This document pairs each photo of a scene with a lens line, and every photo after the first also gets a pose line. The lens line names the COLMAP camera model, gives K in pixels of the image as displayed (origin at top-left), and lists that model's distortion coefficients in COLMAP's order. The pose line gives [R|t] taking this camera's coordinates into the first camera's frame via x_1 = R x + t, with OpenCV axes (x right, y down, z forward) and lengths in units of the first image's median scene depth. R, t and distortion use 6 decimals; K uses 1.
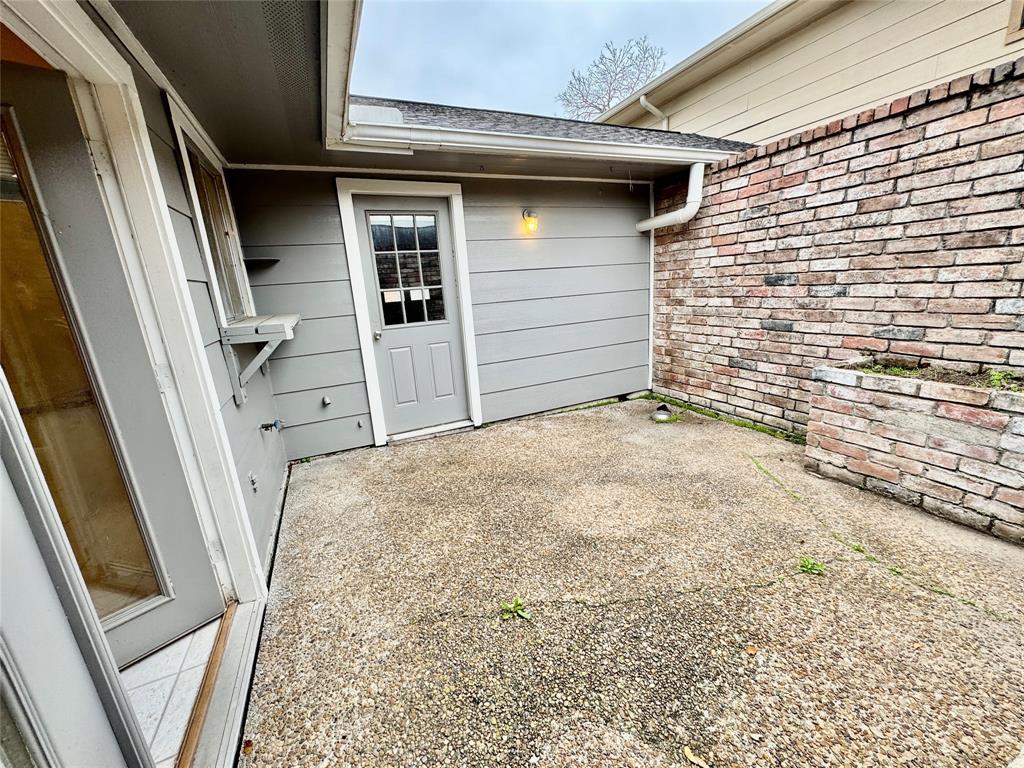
lens RADIAL K [[405.5, 0, 508.7], [0, 405.5, 389.5], [0, 0, 1]] dist [0.000291, 0.000027]
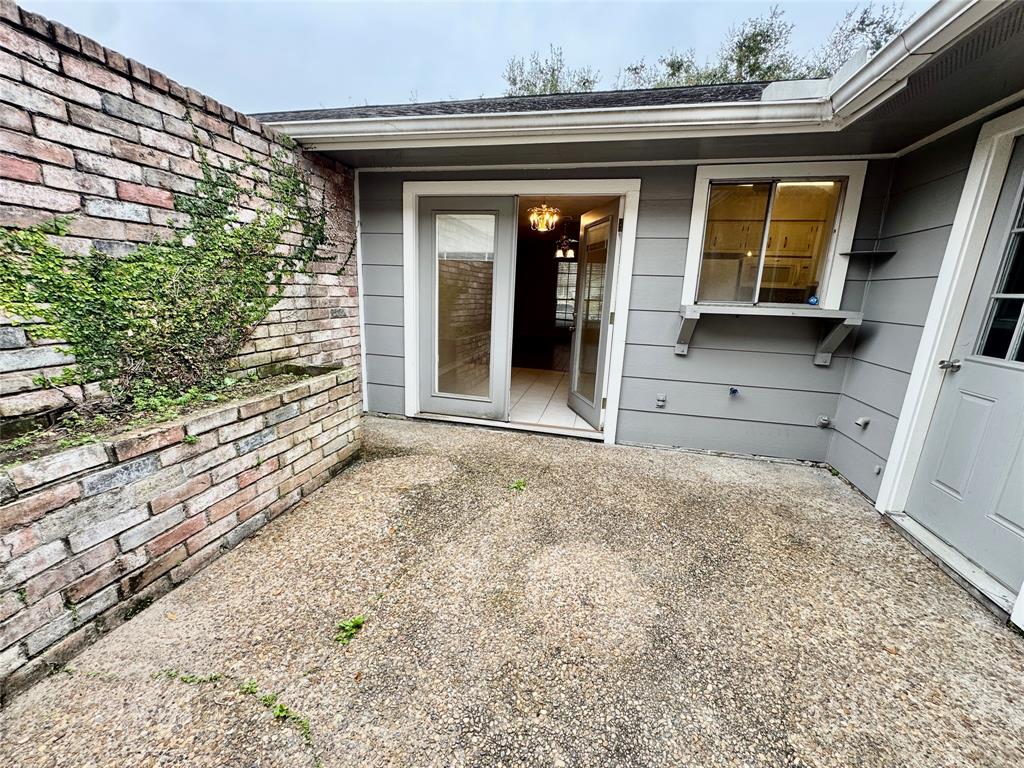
lens RADIAL K [[405.5, 0, 508.3], [0, 405.5, 385.1], [0, 0, 1]] dist [0.000291, 0.000027]
pose [[-0.611040, 0.219817, -0.760467, 0.706689], [-0.194832, 0.889358, 0.413622, -0.279922], [0.767249, 0.400903, -0.500606, 0.964628]]
